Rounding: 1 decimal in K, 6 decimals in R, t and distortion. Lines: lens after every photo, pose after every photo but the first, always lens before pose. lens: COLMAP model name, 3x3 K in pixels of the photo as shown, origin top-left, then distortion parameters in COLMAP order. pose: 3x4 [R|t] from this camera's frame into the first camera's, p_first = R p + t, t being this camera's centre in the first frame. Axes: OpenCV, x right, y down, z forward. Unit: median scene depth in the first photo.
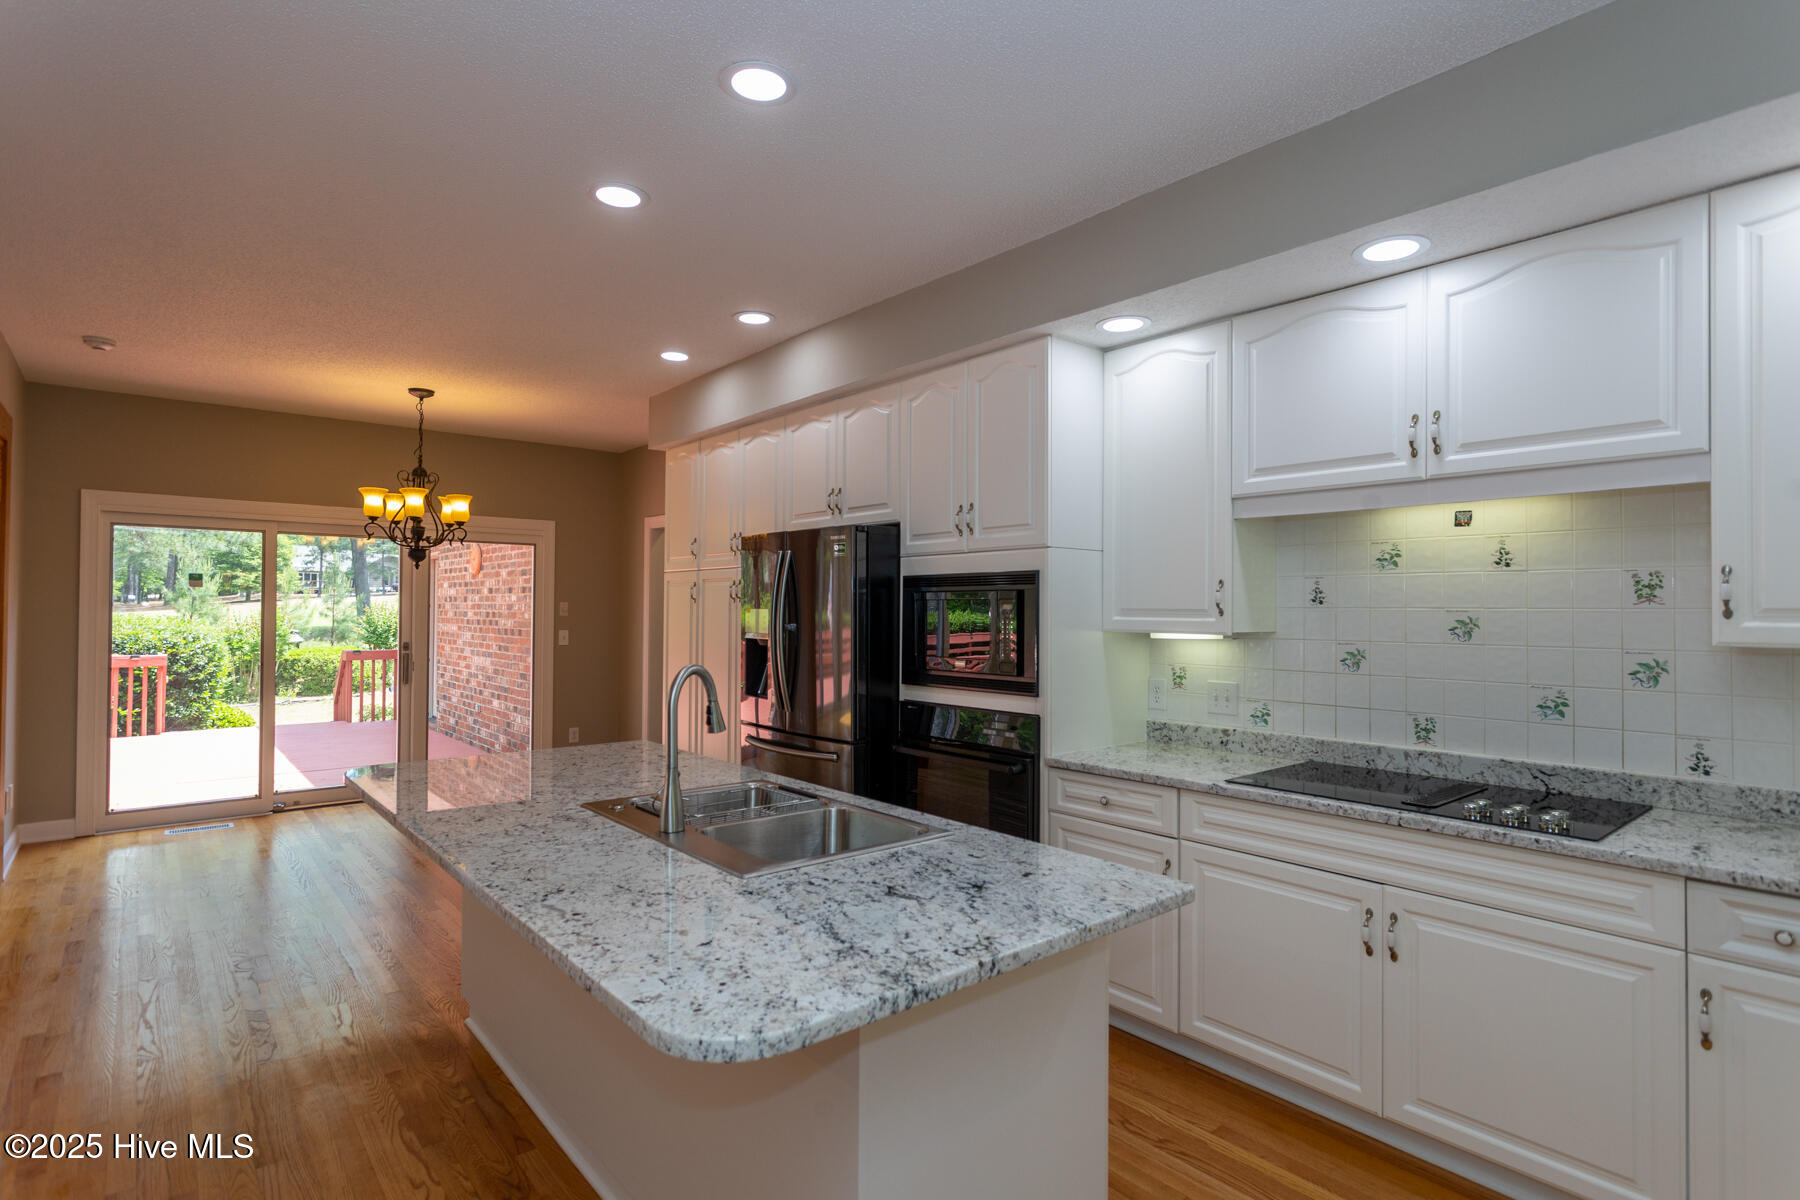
lens RADIAL K [[904.2, 0, 907.1], [0, 904.2, 601.4], [0, 0, 1]] dist [-0.001530, 0.002040]
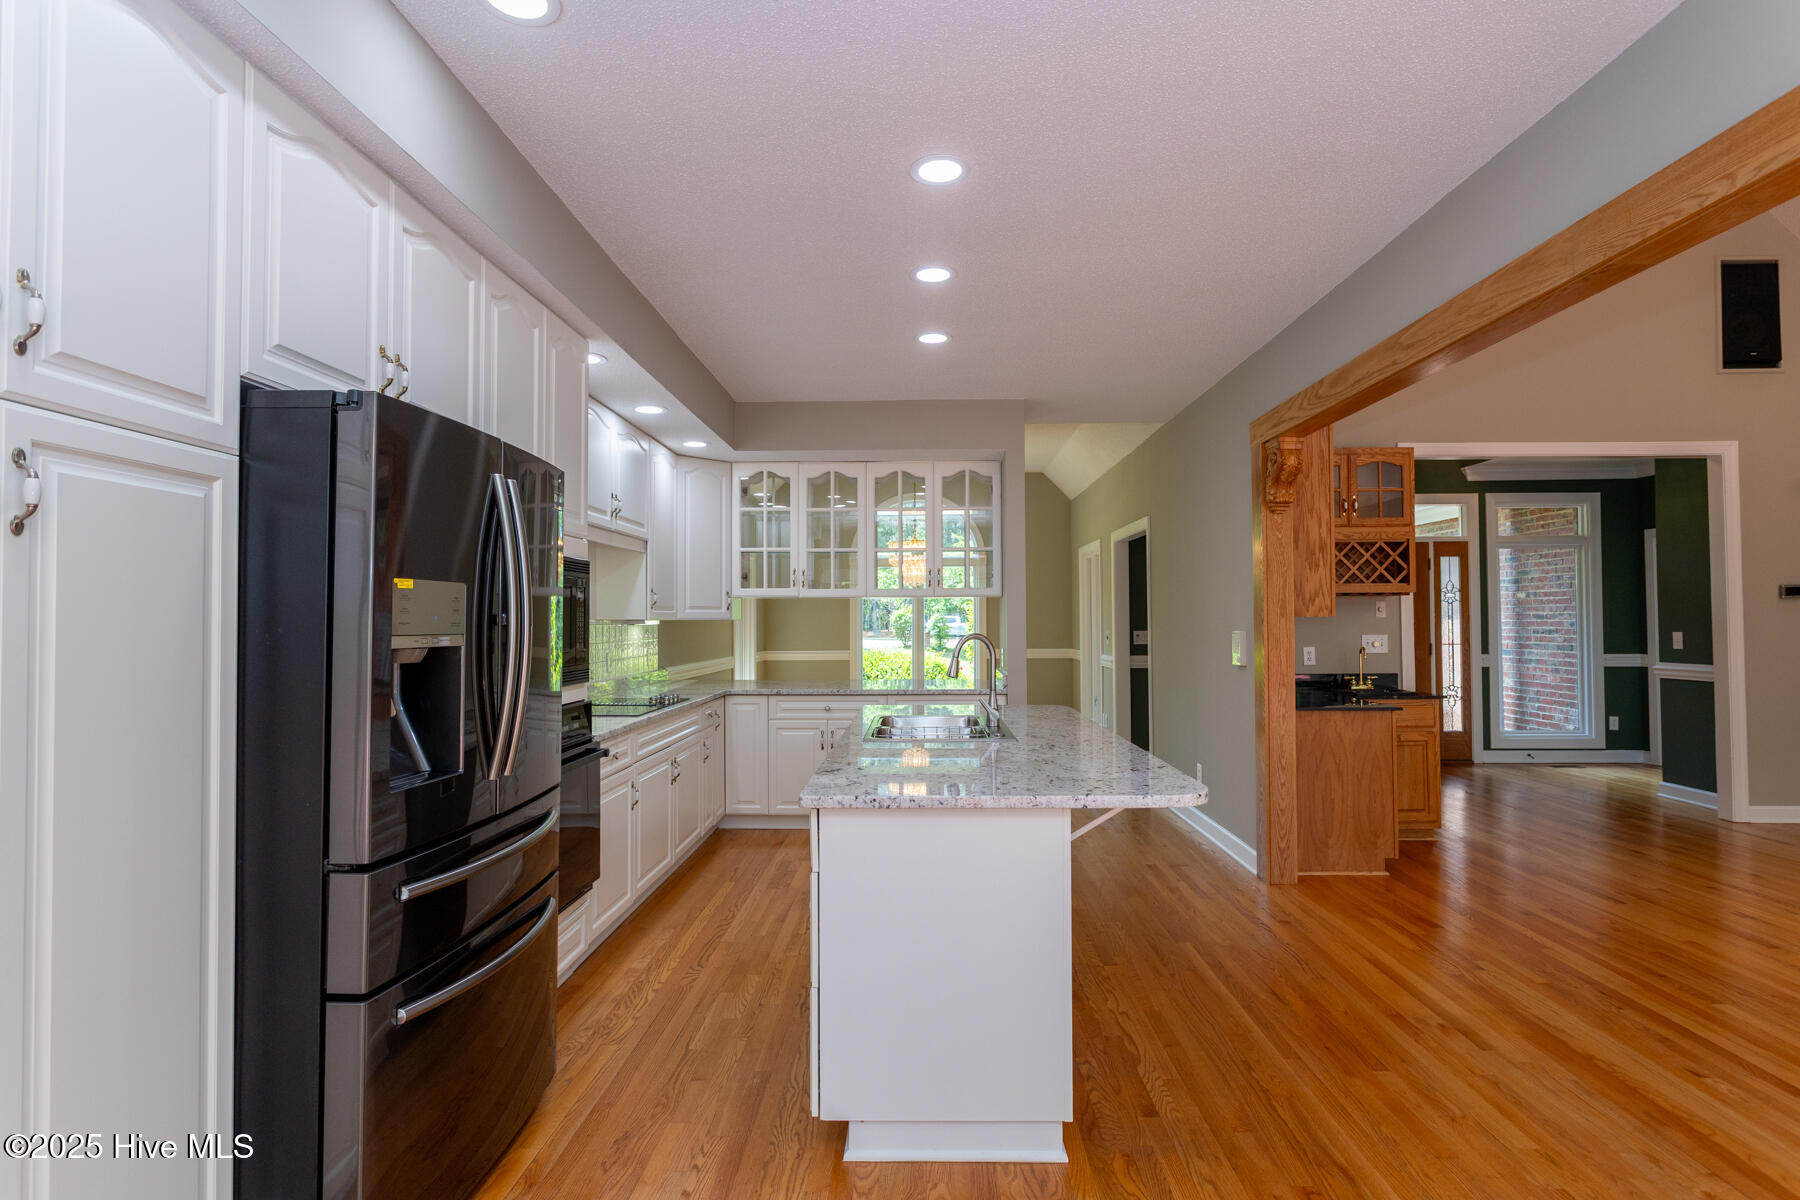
lens RADIAL K [[904.2, 0, 907.1], [0, 904.2, 601.4], [0, 0, 1]] dist [-0.001530, 0.002040]
pose [[-0.748134, 0.012615, 0.663428, -0.495249], [-0.005739, 0.999659, -0.025480, 0.022295], [-0.663523, -0.022870, -0.747806, 0.922039]]
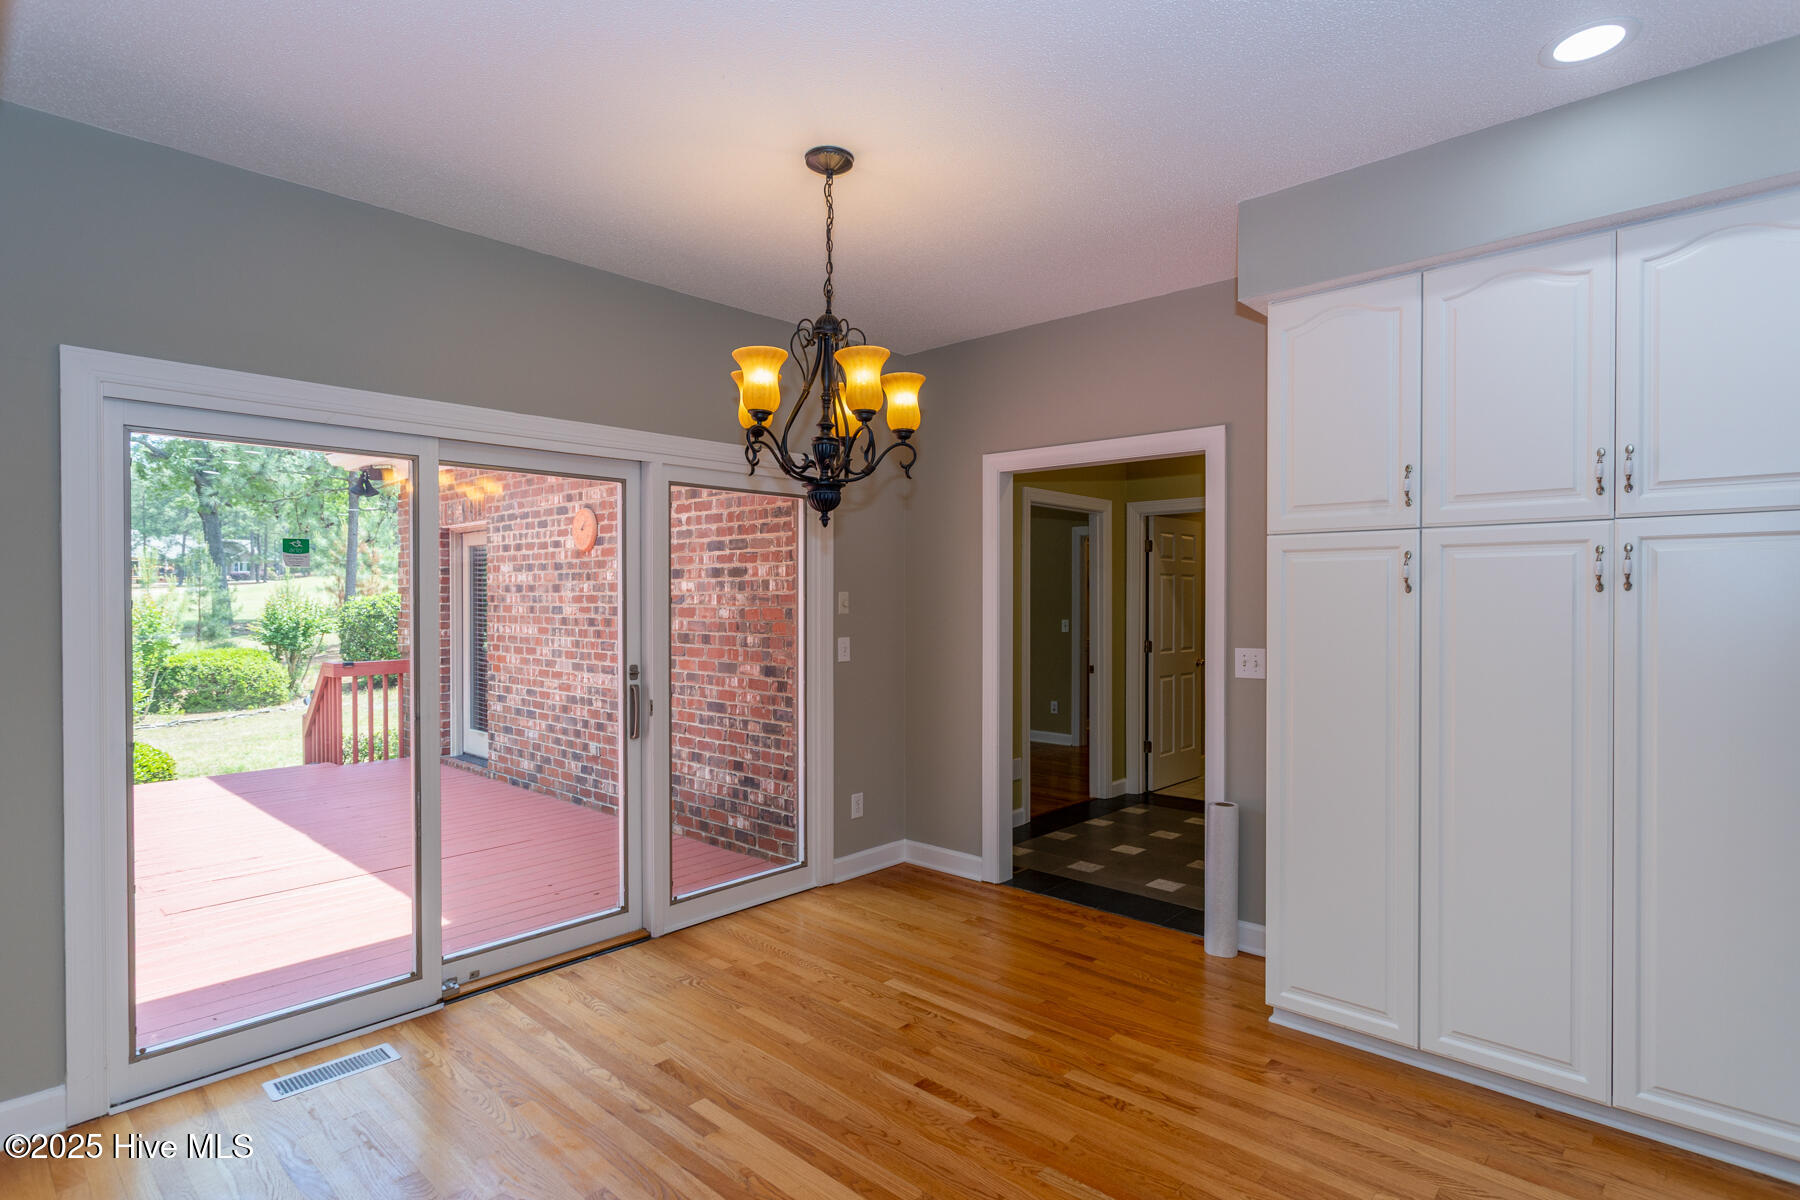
lens RADIAL K [[919.0, 0, 900.0], [0, 919.0, 600.0], [0, 0, 1]] dist [0.000113, -0.000038]
pose [[0.992538, -0.006756, 0.121752, -0.566636], [0.005200, 0.999901, 0.013094, -0.002330], [-0.121828, -0.012363, 0.992474, 0.505044]]
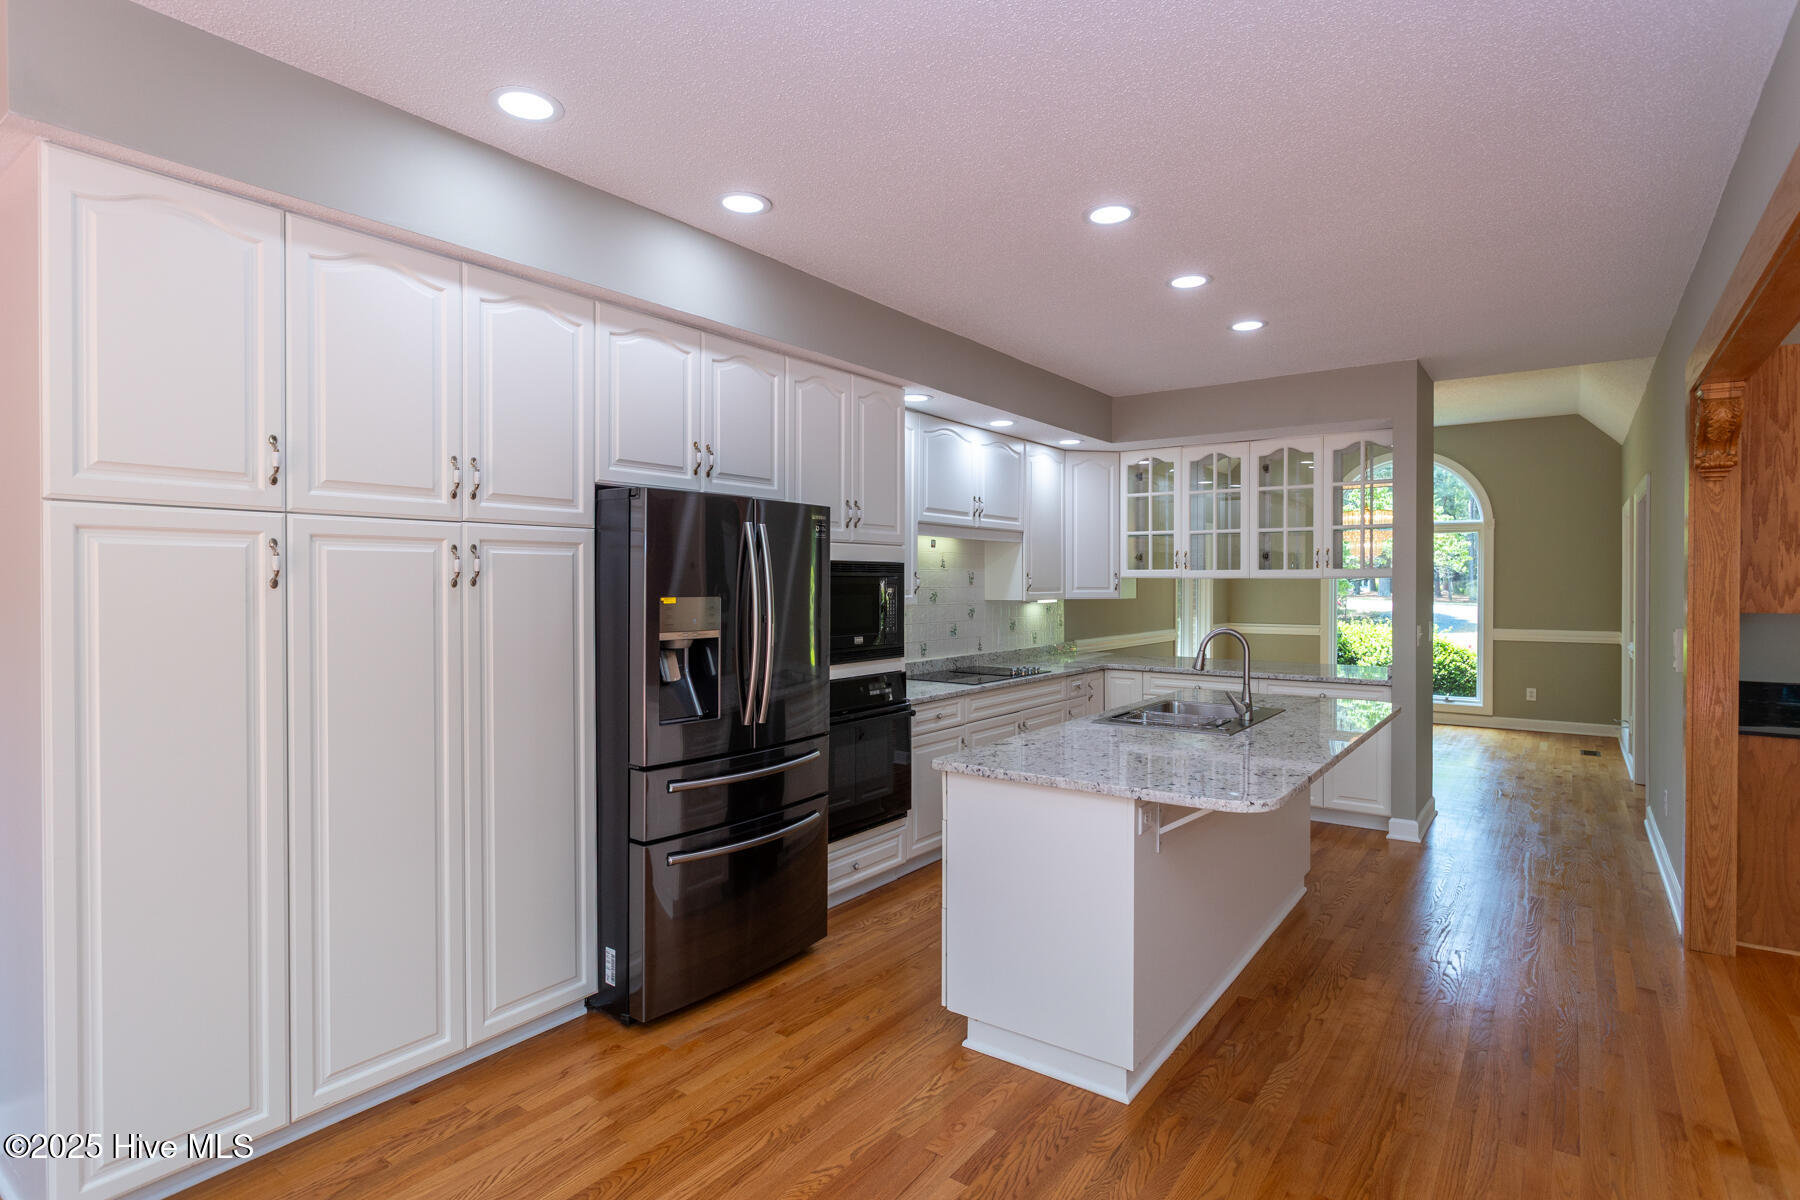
lens RADIAL K [[910.7, 0, 904.5], [0, 910.7, 590.5], [0, 0, 1]] dist [-0.002656, 0.001915]
pose [[-0.232398, -0.014294, 0.972516, -0.701460], [-0.010268, 0.999872, 0.012242, -0.005671], [-0.972566, -0.007140, -0.232516, 0.787271]]
